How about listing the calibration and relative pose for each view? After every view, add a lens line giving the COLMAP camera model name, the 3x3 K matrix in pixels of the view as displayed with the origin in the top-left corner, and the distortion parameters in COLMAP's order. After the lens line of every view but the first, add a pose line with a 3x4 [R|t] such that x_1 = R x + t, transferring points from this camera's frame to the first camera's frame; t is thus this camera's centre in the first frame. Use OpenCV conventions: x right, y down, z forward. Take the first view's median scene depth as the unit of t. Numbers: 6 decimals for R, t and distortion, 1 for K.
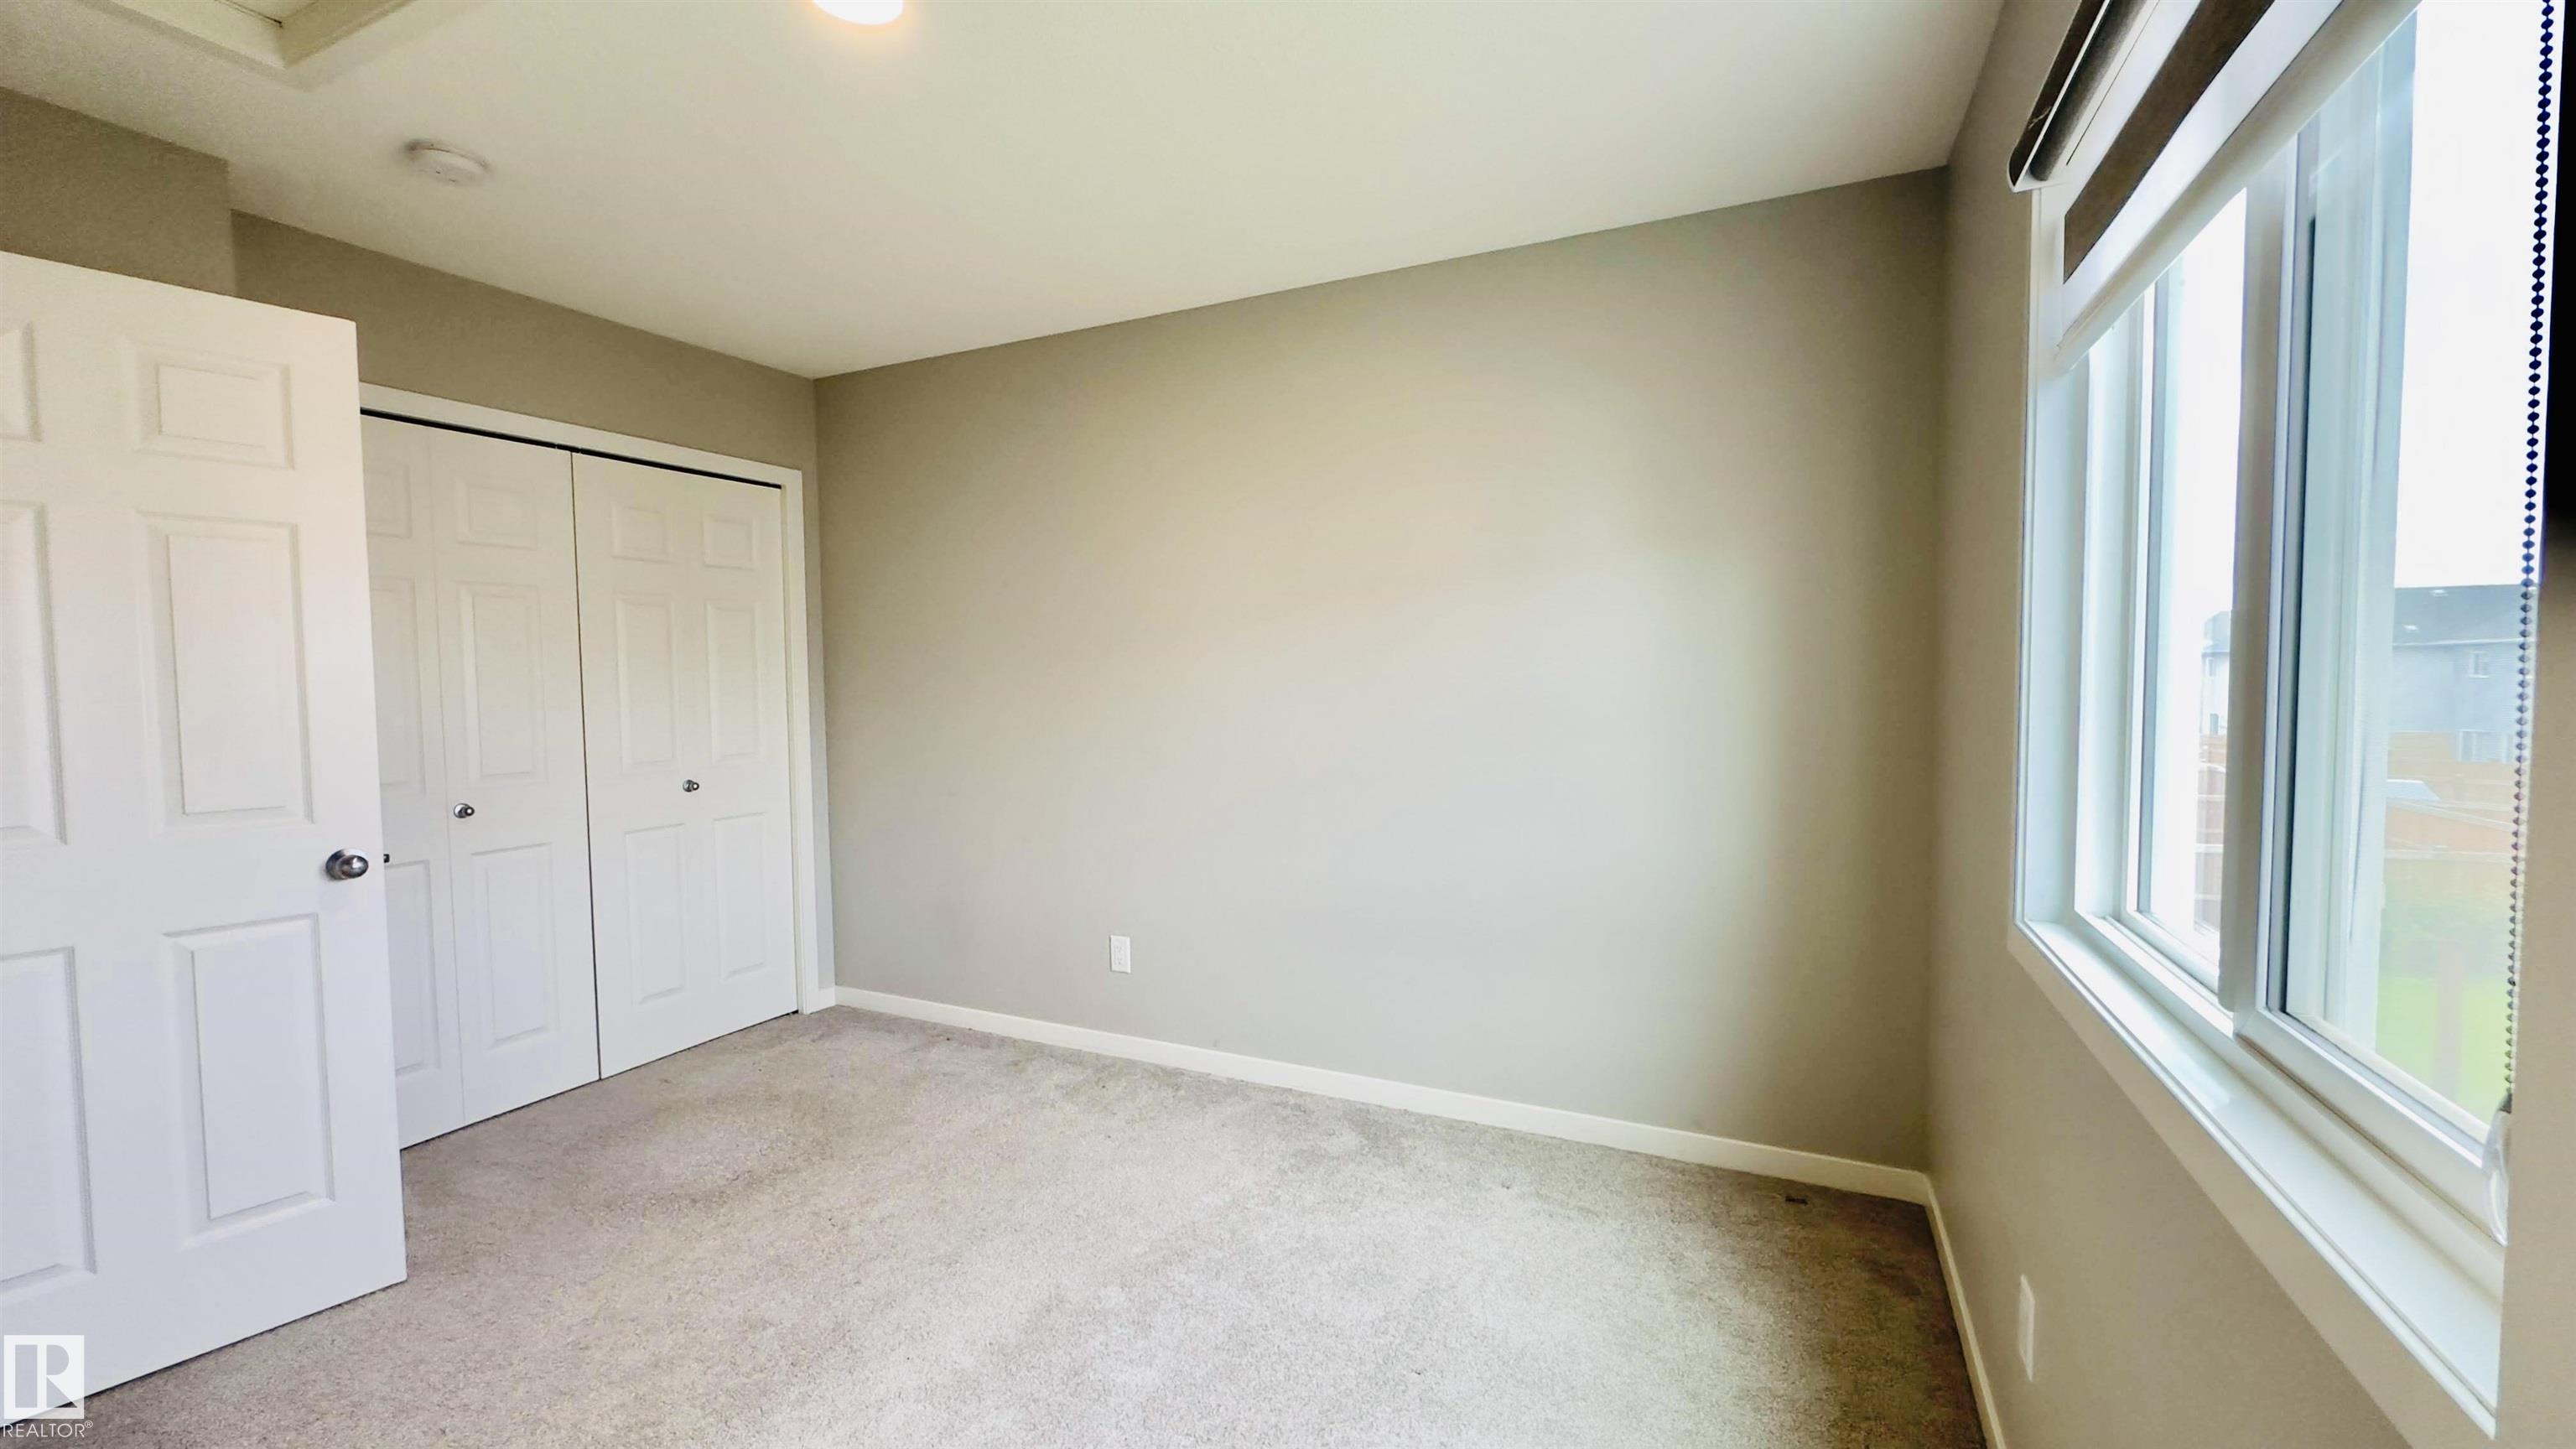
lens RADIAL K [[1027.9, 0, 1286.7], [0, 1027.9, 727.8], [0, 0, 1]] dist [0.001205, 0.000423]
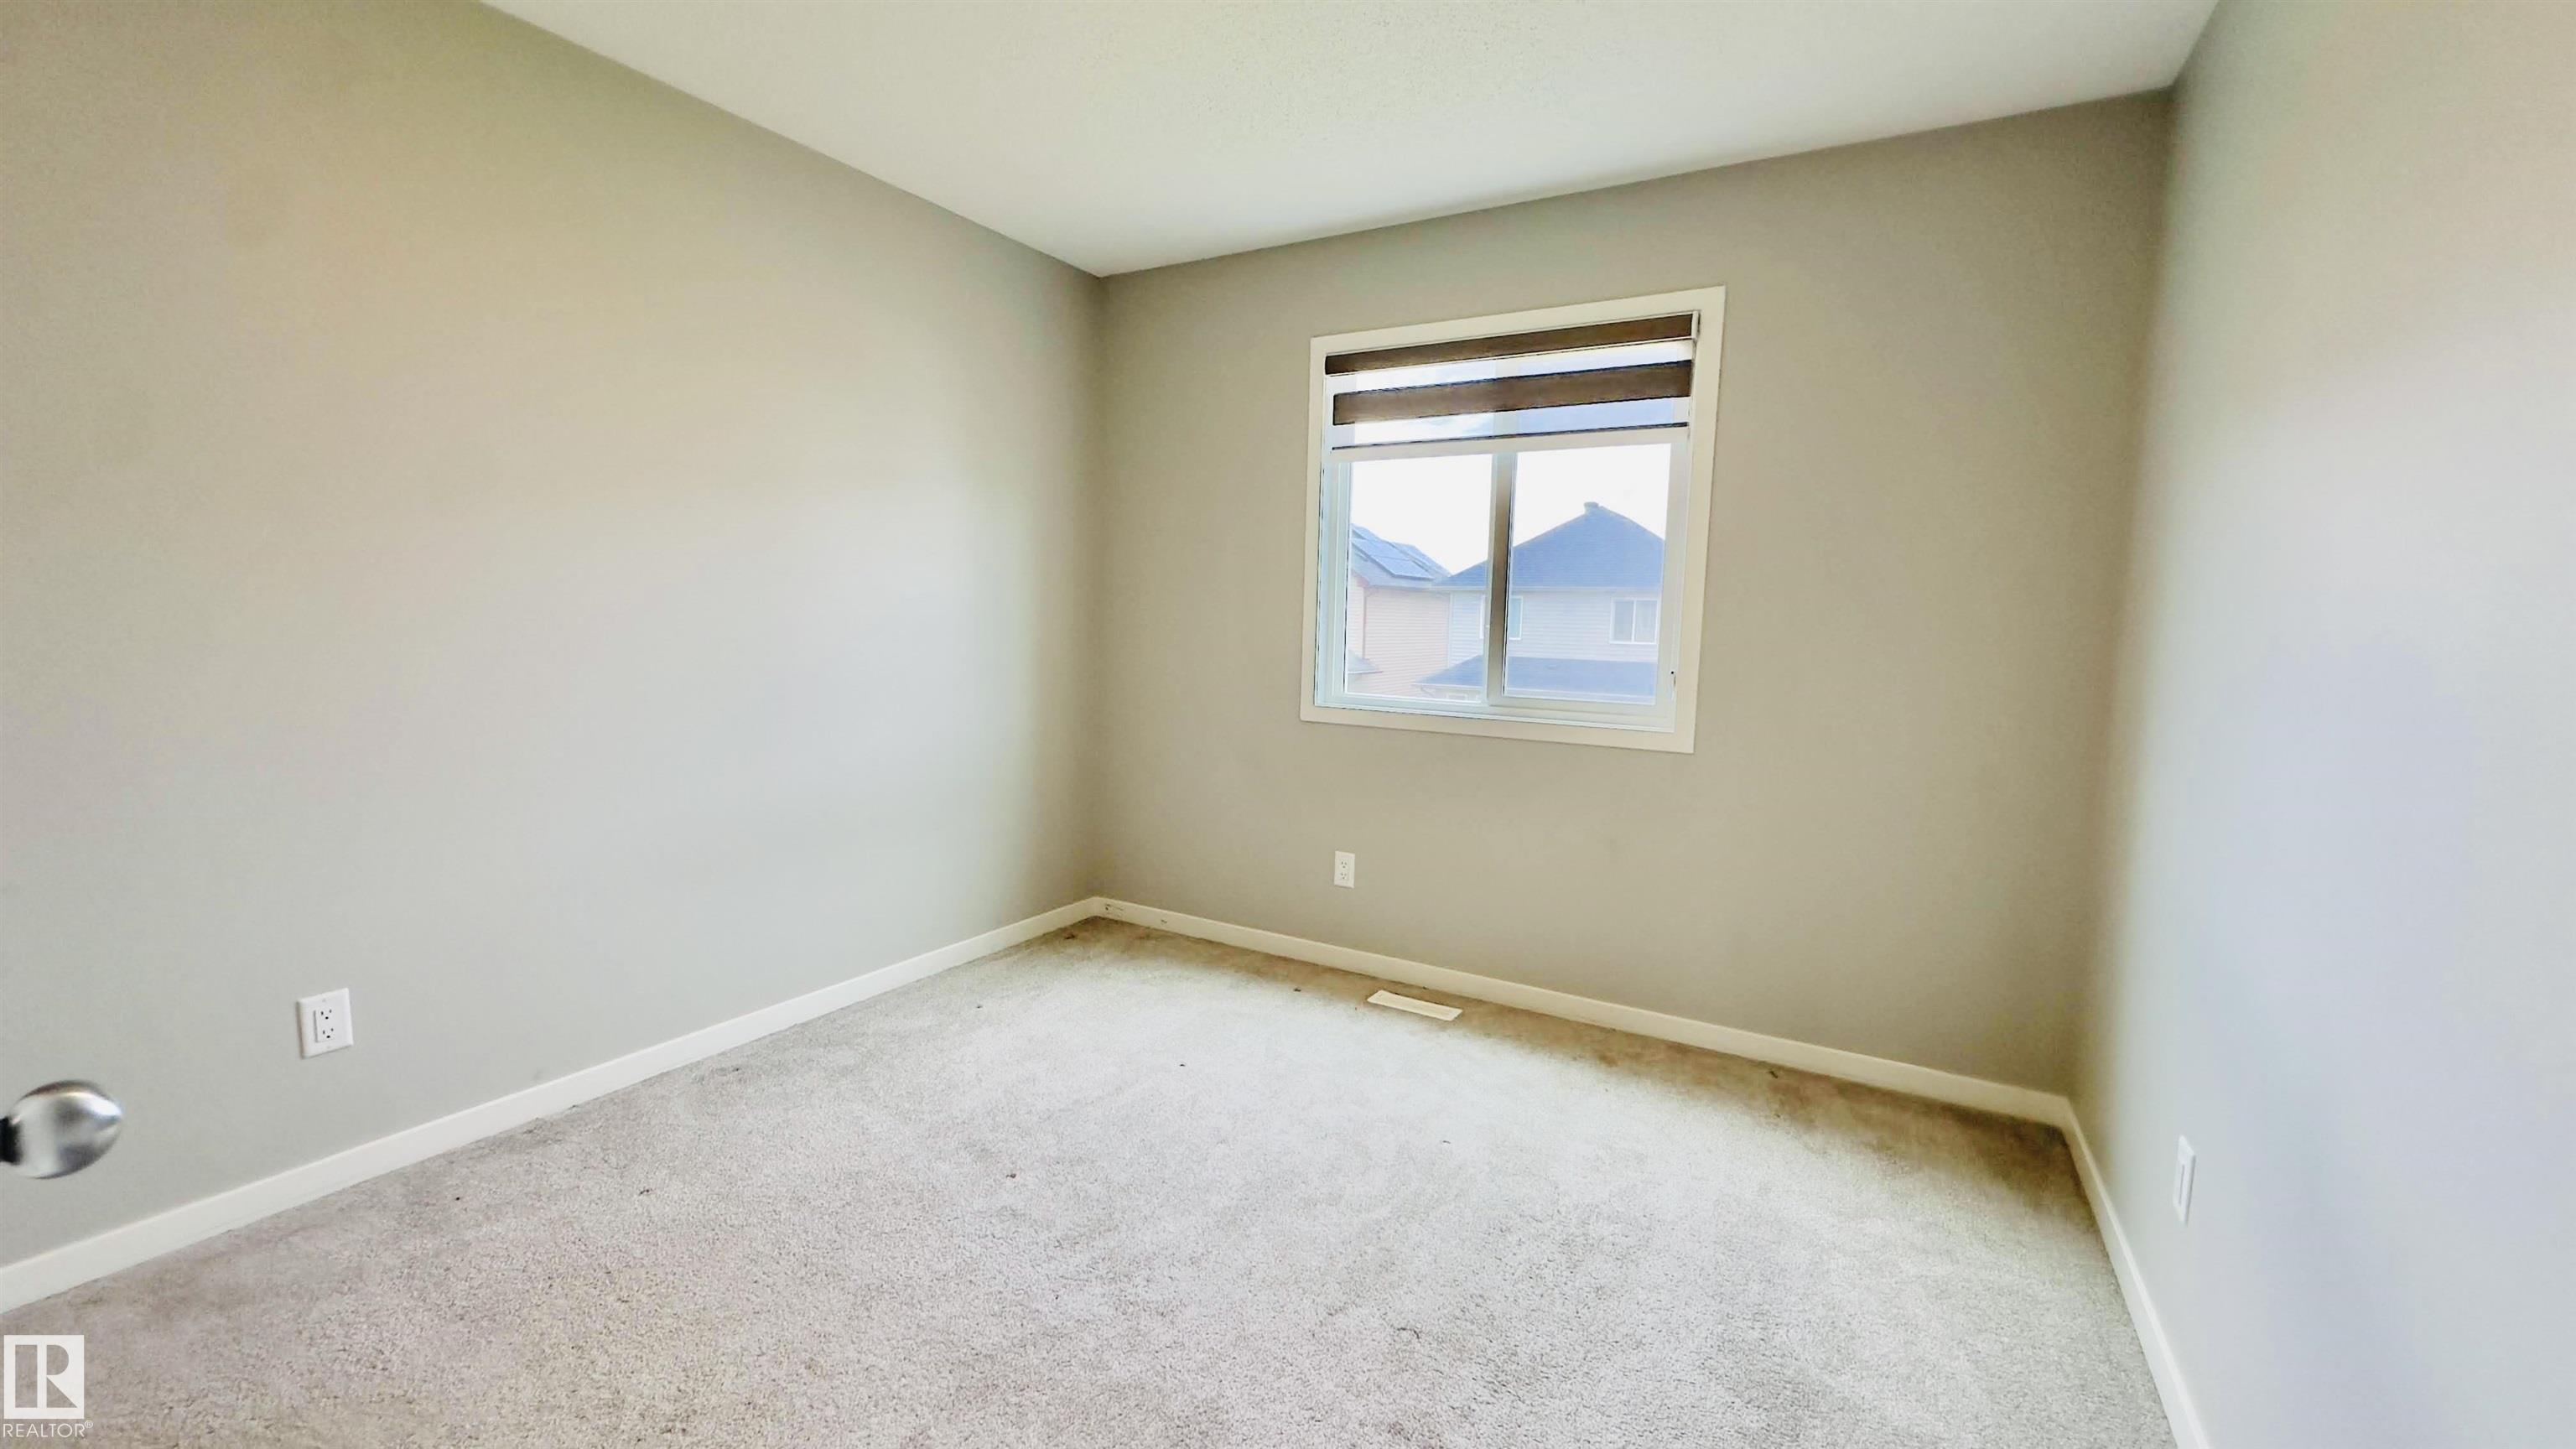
lens RADIAL K [[1027.9, 0, 1286.7], [0, 1027.9, 727.8], [0, 0, 1]] dist [0.001205, 0.000423]
pose [[0.068068, -0.095938, 0.993057, -0.891680], [0.021880, 0.995270, 0.094652, 0.009379], [-0.997441, 0.015285, 0.069845, 0.516630]]
